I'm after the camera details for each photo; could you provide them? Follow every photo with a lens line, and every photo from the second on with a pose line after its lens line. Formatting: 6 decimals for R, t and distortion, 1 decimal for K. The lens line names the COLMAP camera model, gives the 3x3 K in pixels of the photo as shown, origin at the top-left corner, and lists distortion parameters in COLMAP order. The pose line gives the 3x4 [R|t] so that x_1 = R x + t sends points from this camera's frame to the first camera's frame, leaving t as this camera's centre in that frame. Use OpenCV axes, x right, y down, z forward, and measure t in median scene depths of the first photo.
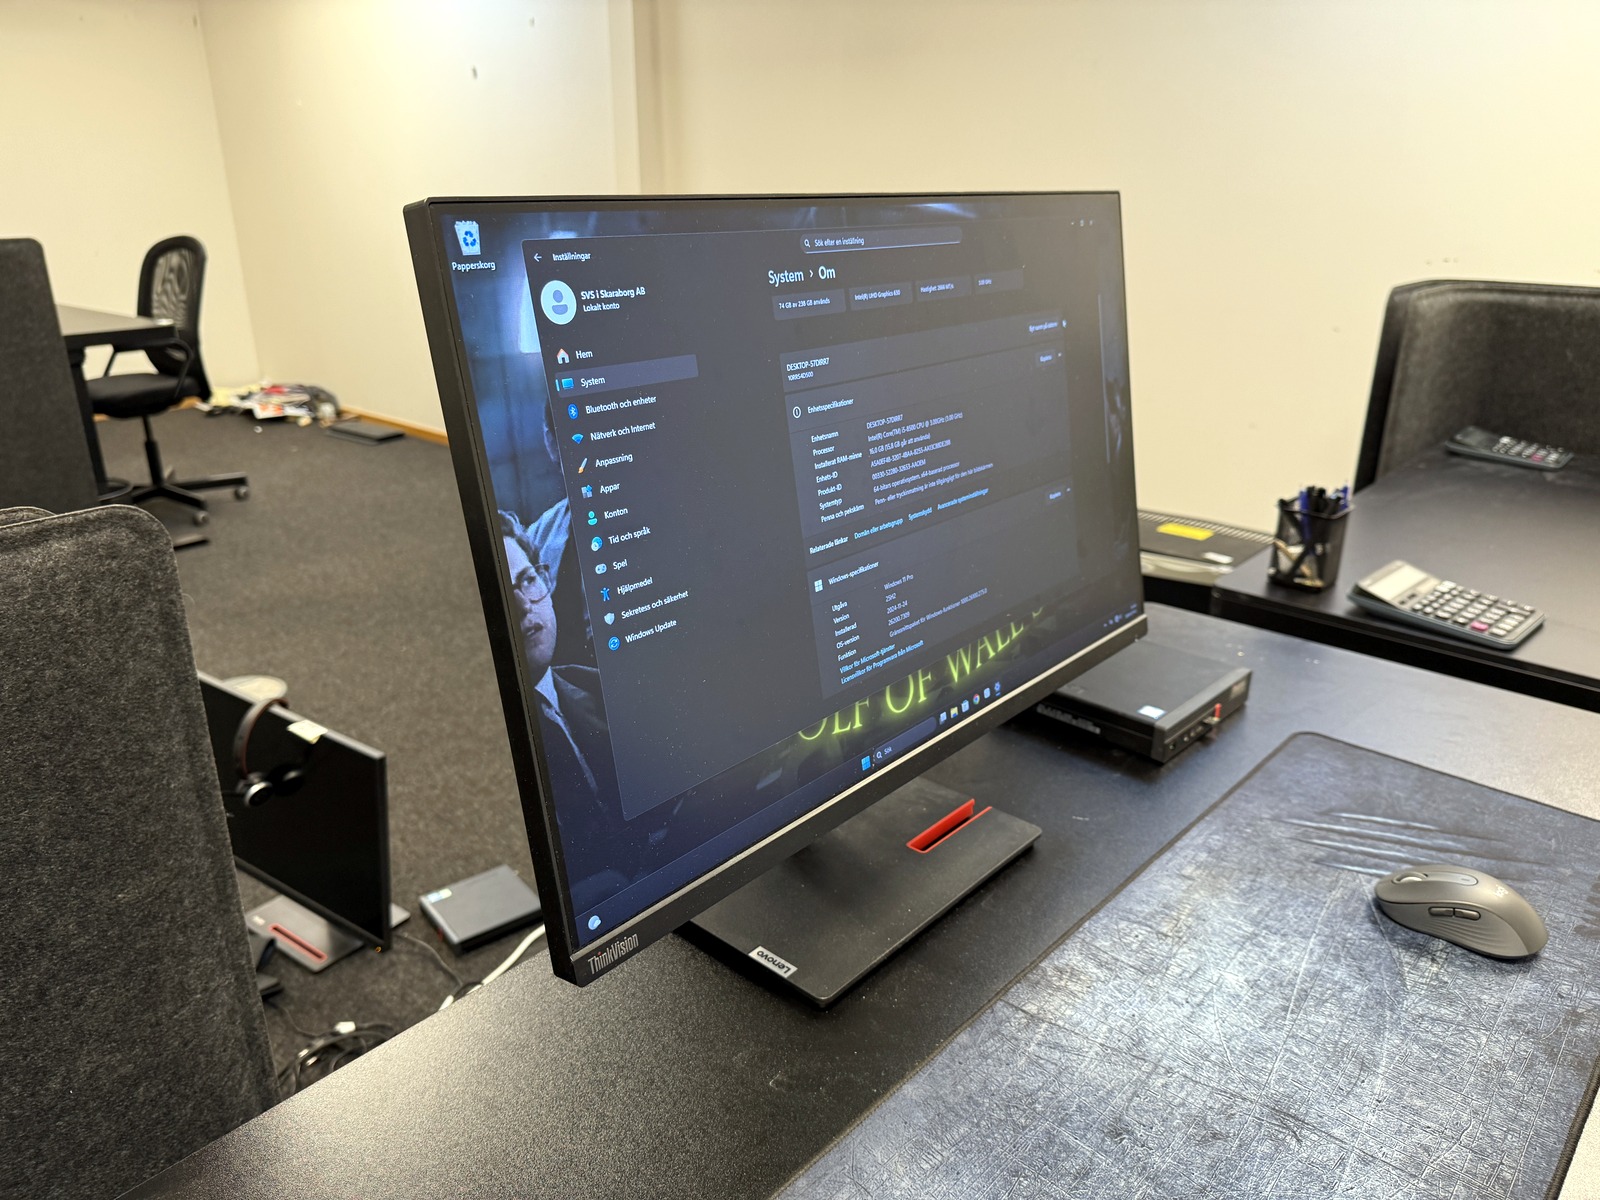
lens RADIAL K [[1142.5, 0, 830.8], [0, 1142.5, 613.1], [0, 0, 1]] dist [0.145737, -0.199739]
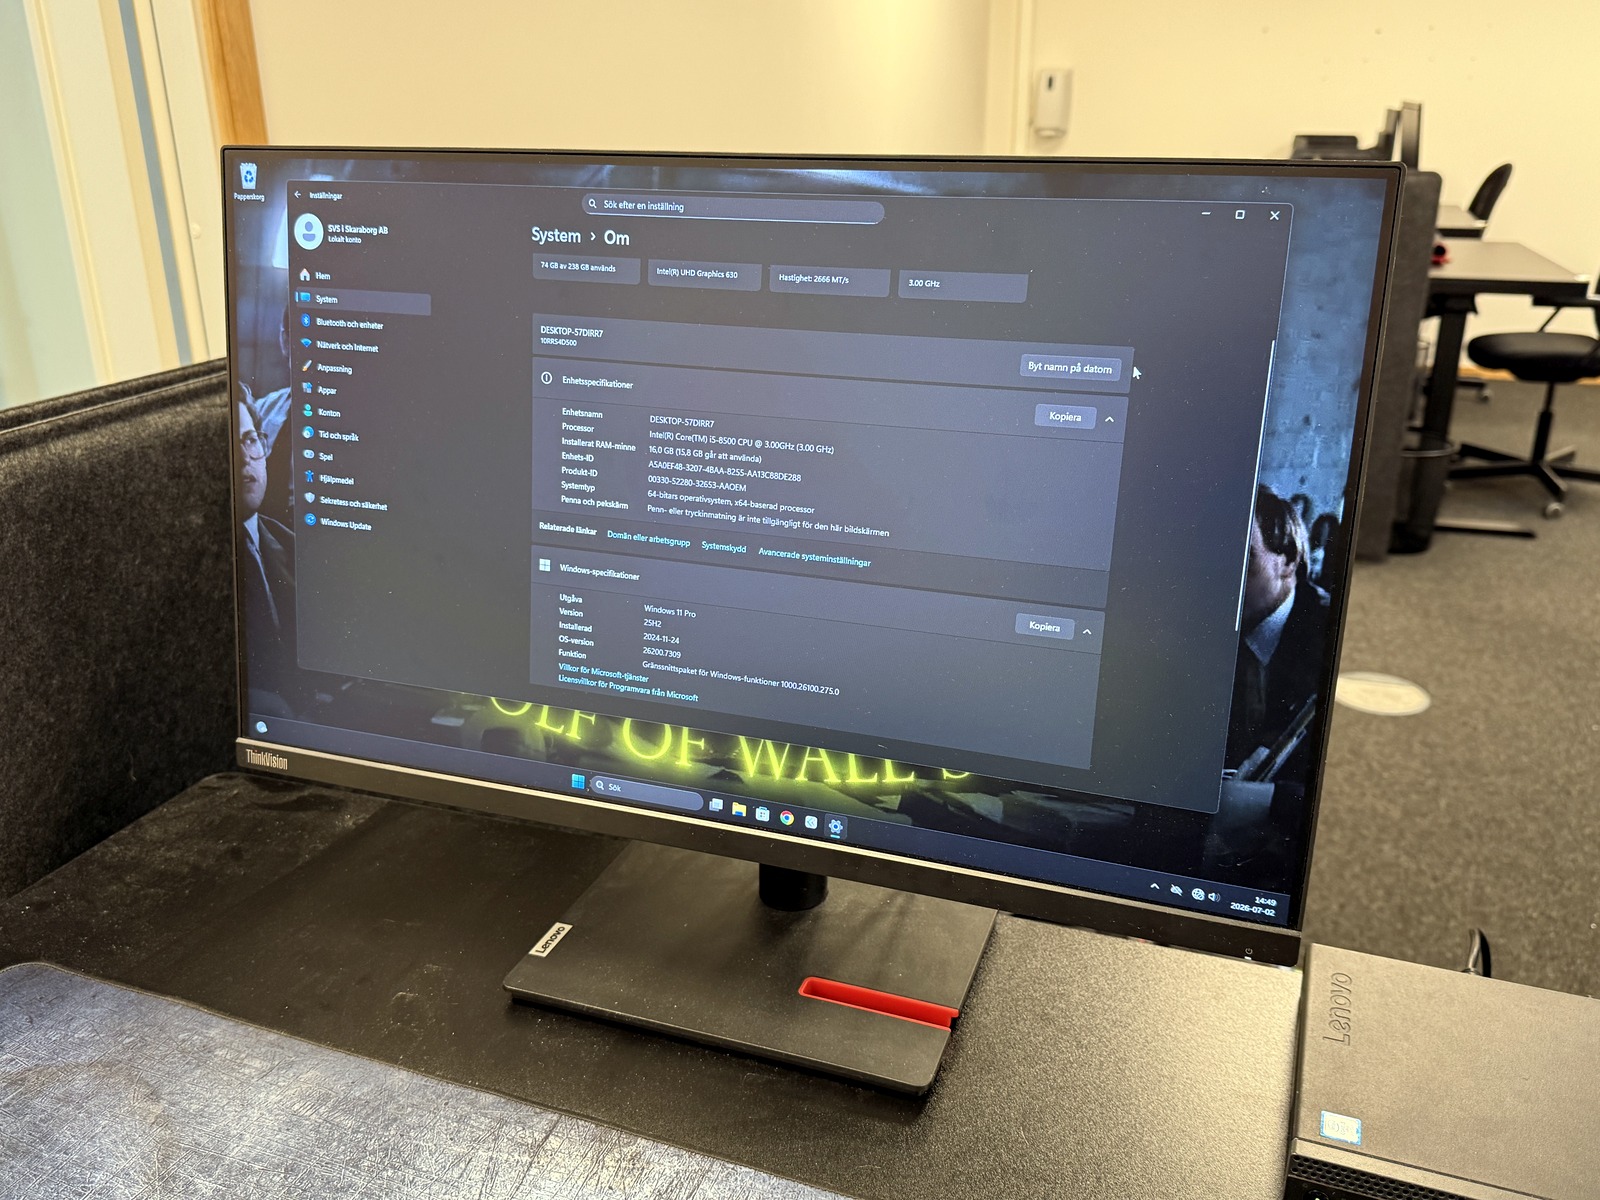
lens RADIAL K [[1347.0, 0, 798.2], [0, 1347.0, 610.5], [0, 0, 1]] dist [0.174631, -0.405543]
pose [[0.348334, 0.327706, -0.878221, 1.019087], [-0.328212, 0.920230, 0.213201, -0.286137], [0.878032, 0.213977, 0.428104, 0.696739]]
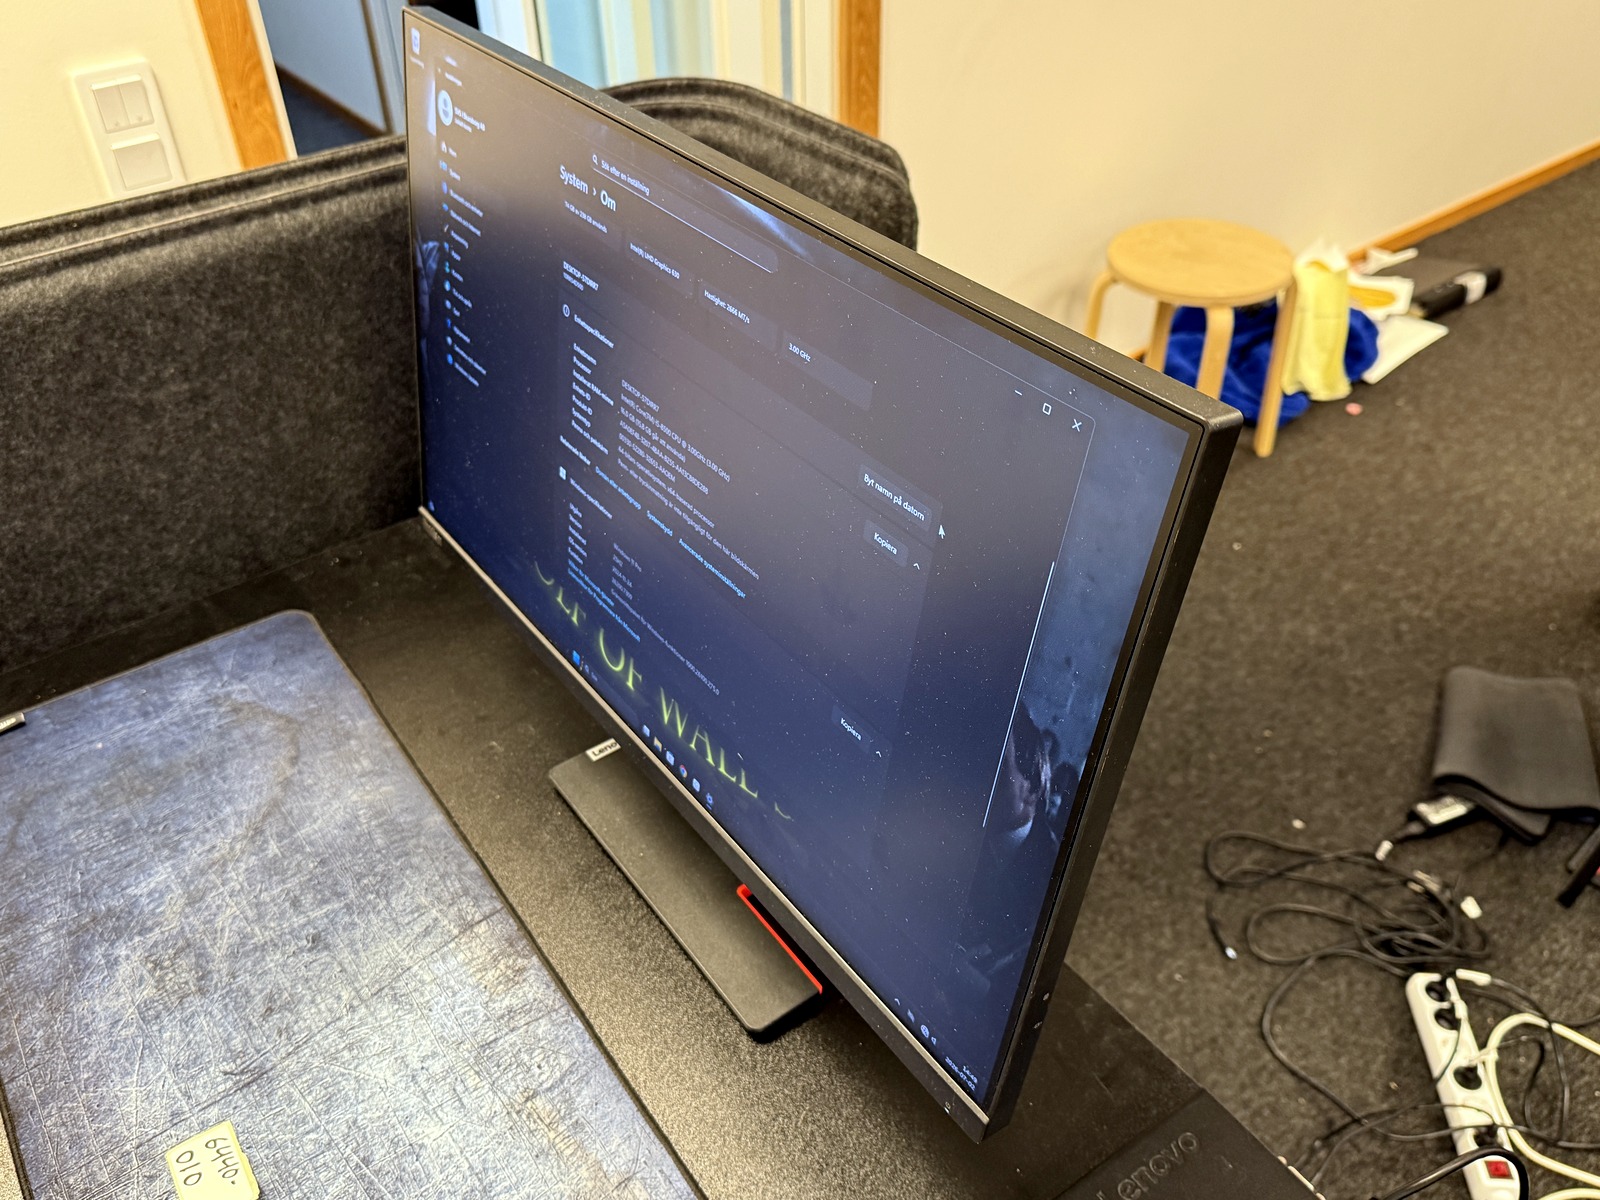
lens RADIAL K [[1323.2, 0, 800.0], [0, 1323.2, 600.0], [0, 0, 1]] dist [0.133262, -0.239829]
pose [[-0.226312, 0.603574, -0.764514, 0.886743], [-0.336507, 0.688105, 0.642864, -0.754594], [0.914082, 0.402752, 0.047380, 1.150613]]
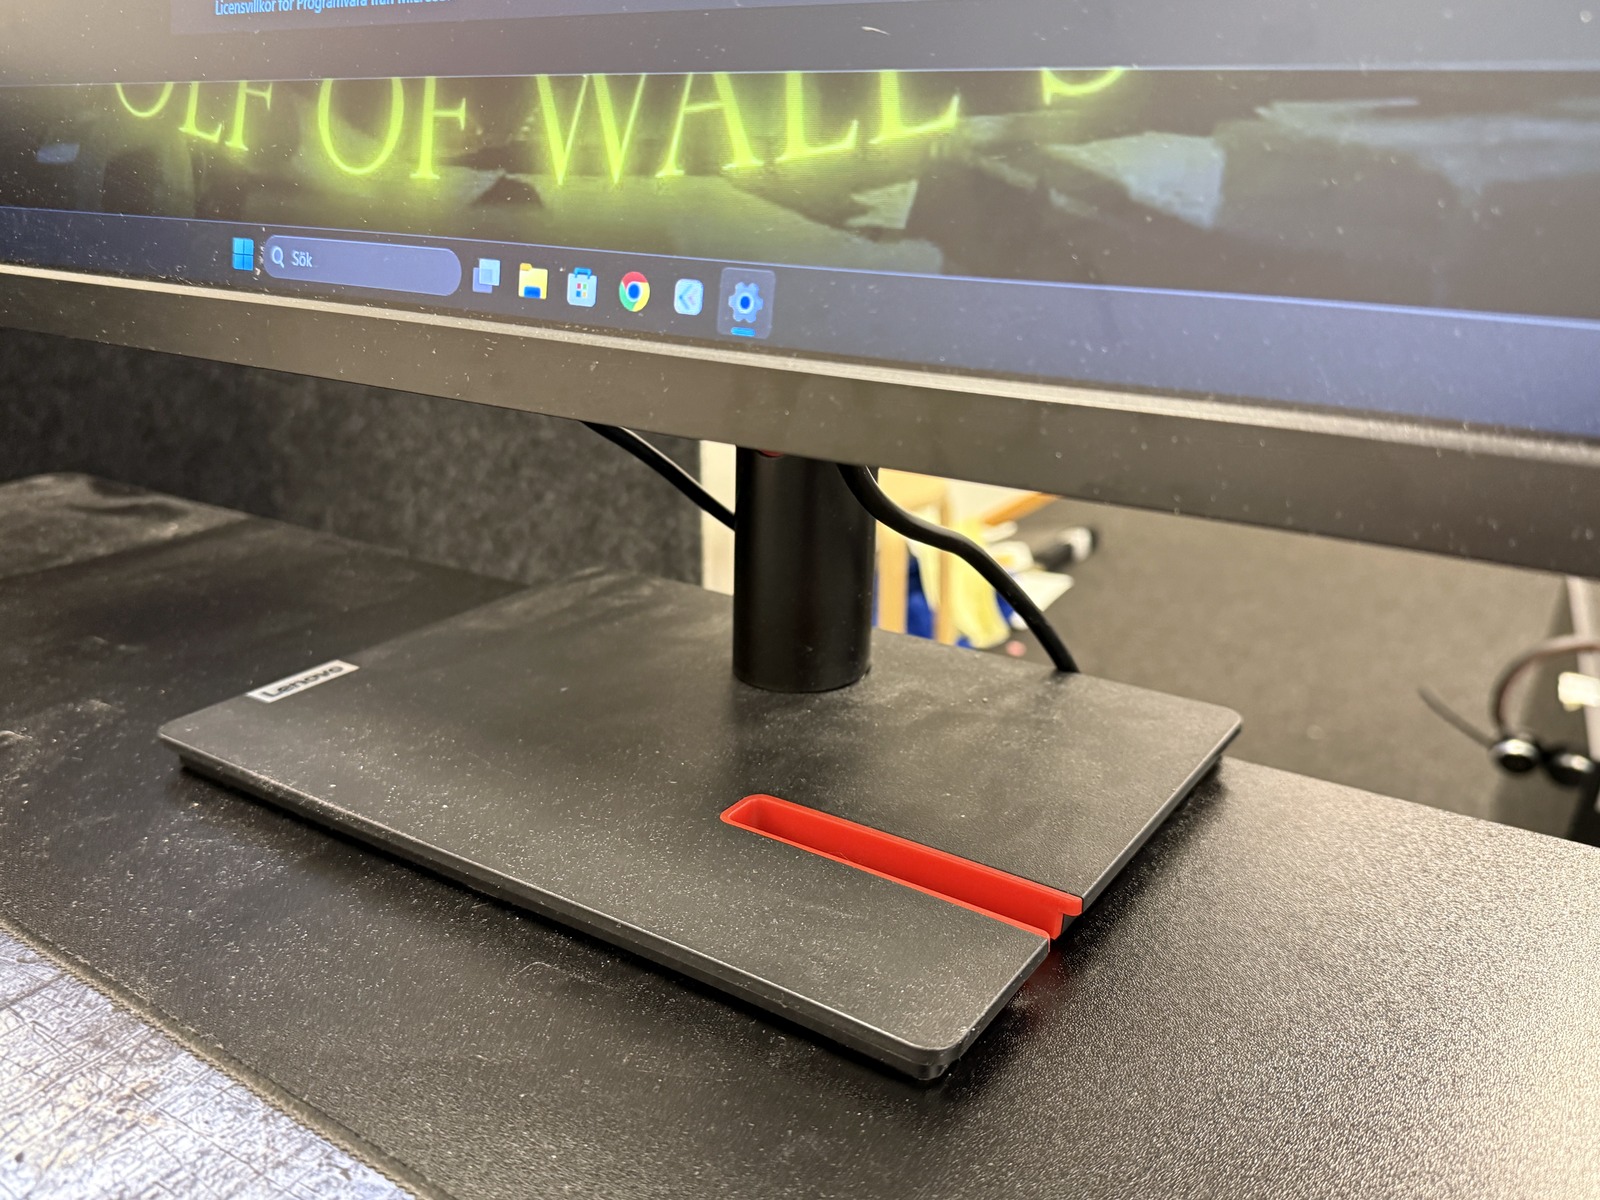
lens RADIAL K [[1355.4, 0, 793.5], [0, 1355.4, 625.0], [0, 0, 1]] dist [-0.008859, -0.012297]
pose [[0.116443, 0.336404, -0.934491, 0.554494], [-0.363076, 0.890187, 0.275214, 0.049222], [0.924455, 0.307244, 0.225796, 1.156120]]
